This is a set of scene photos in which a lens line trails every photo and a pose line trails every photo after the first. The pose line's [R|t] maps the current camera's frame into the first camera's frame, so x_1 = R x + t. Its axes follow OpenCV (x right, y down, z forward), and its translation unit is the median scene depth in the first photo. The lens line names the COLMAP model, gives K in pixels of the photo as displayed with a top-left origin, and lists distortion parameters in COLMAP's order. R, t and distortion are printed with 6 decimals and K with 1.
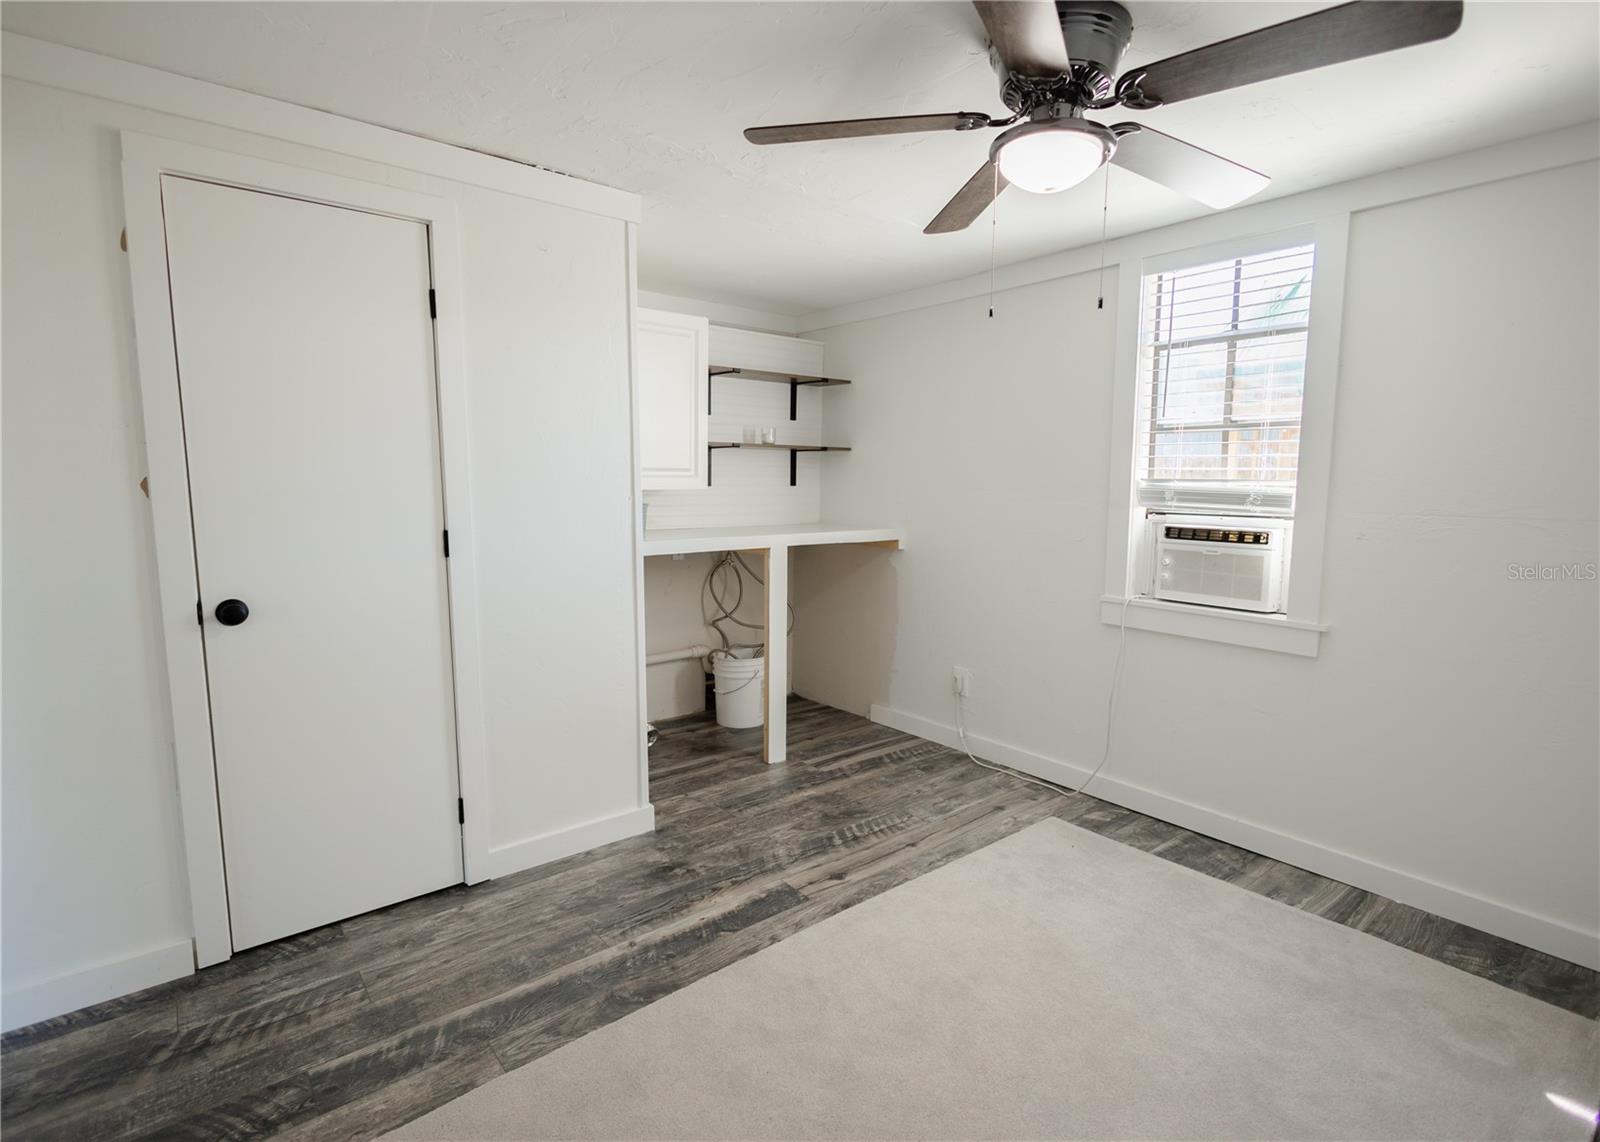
lens RADIAL K [[820.8, 0, 803.1], [0, 820.8, 570.5], [0, 0, 1]] dist [0.008990, -0.000271]
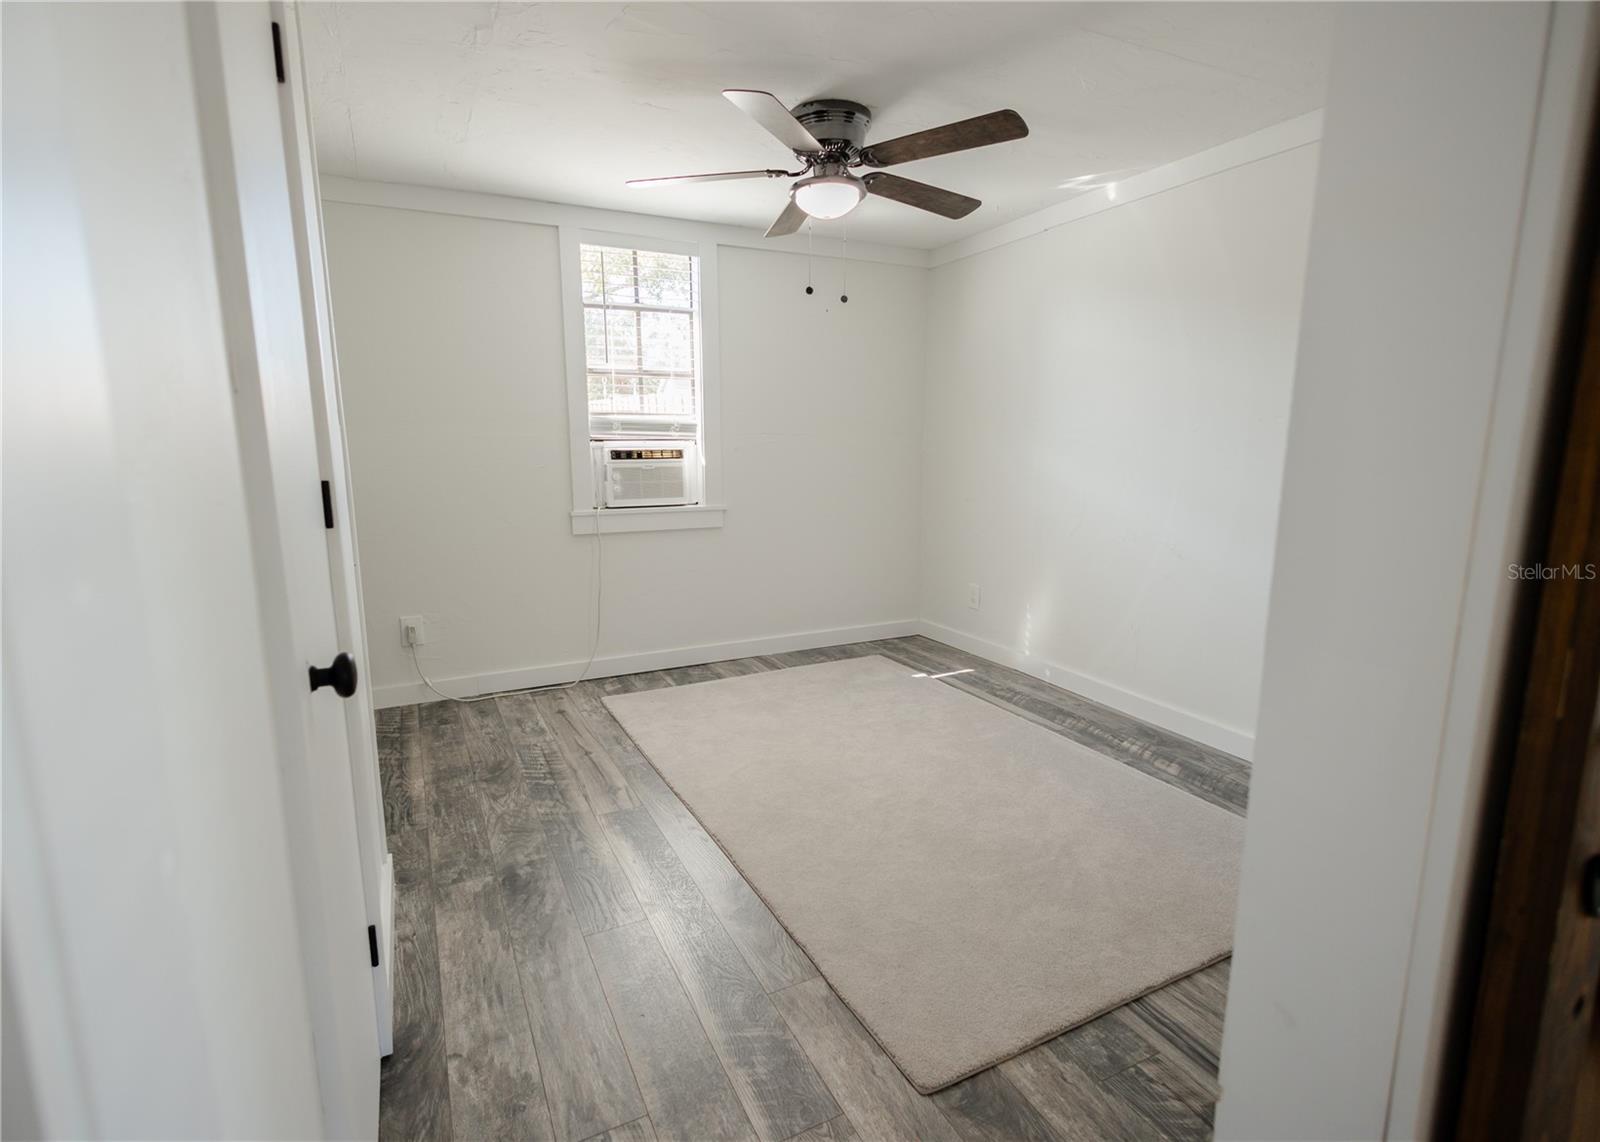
lens RADIAL K [[820.8, 0, 803.3], [0, 820.8, 575.5], [0, 0, 1]] dist [0.008990, -0.000271]
pose [[0.172058, -0.177622, 0.968941, -0.817118], [0.112890, 0.980685, 0.159728, -0.034097], [-0.978597, 0.081901, 0.188786, 0.499705]]
